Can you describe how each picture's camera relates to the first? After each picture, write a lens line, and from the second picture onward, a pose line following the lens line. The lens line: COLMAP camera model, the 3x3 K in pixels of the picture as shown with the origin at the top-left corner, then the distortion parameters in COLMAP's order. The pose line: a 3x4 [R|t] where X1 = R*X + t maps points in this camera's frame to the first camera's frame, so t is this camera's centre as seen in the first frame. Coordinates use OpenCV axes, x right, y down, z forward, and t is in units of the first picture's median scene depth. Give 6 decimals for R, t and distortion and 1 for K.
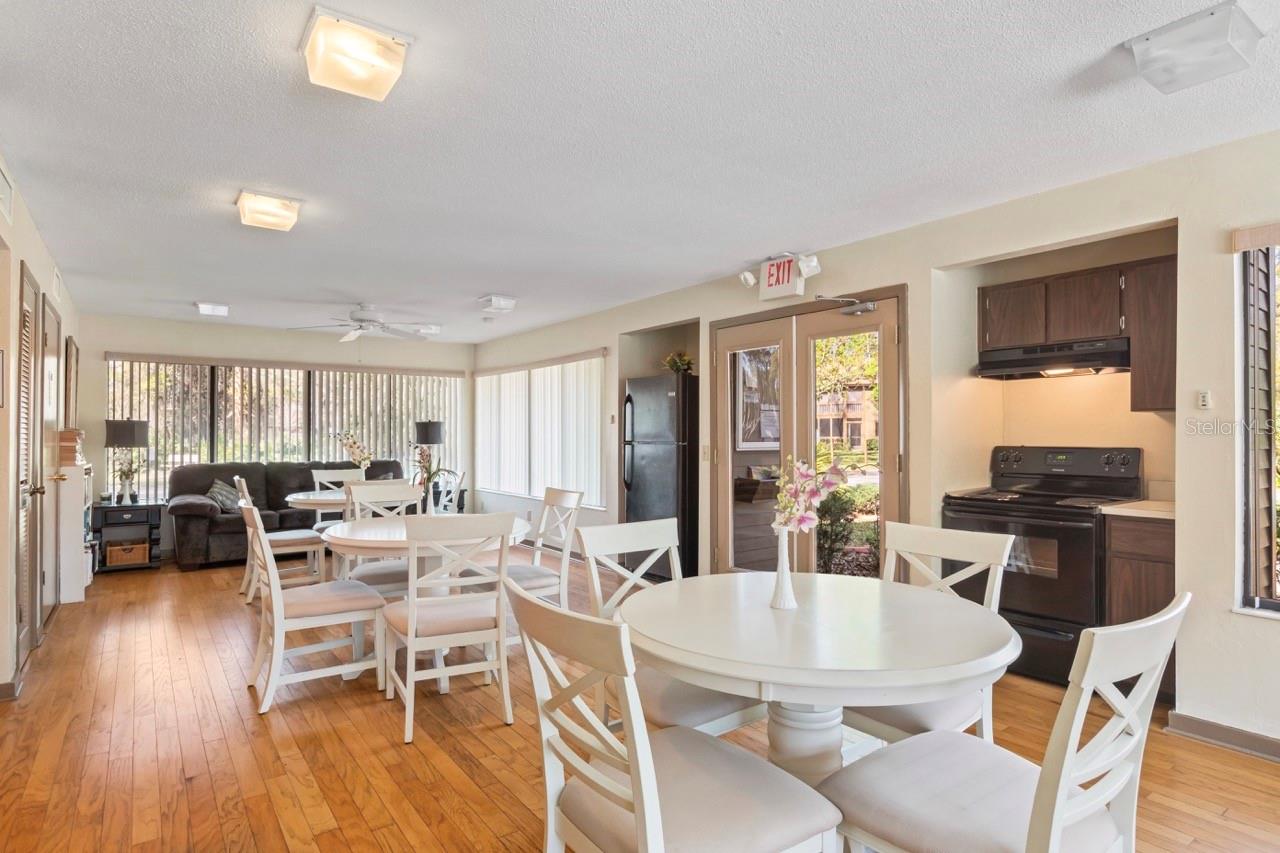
lens RADIAL K [[682.9, 0, 638.0], [0, 682.9, 427.9], [0, 0, 1]] dist [0.005655, -0.016463]
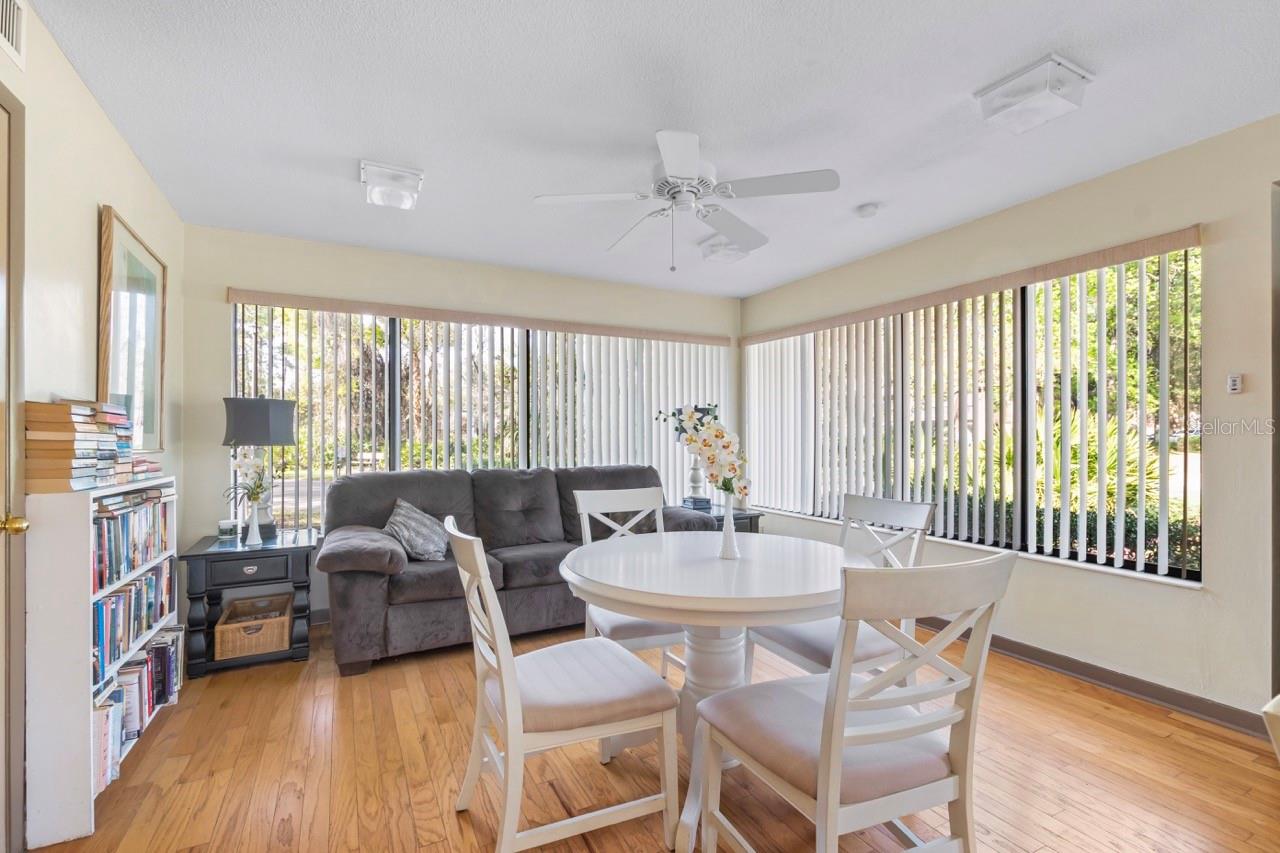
lens RADIAL K [[568.1, 0, 632.3], [0, 568.1, 439.2], [0, 0, 1]] dist [0.002519, -0.000354]
pose [[0.987268, 0.001831, -0.159053, -0.364499], [0.000403, 0.999902, 0.014014, 0.016995], [0.159063, -0.013899, 0.987171, 0.585620]]
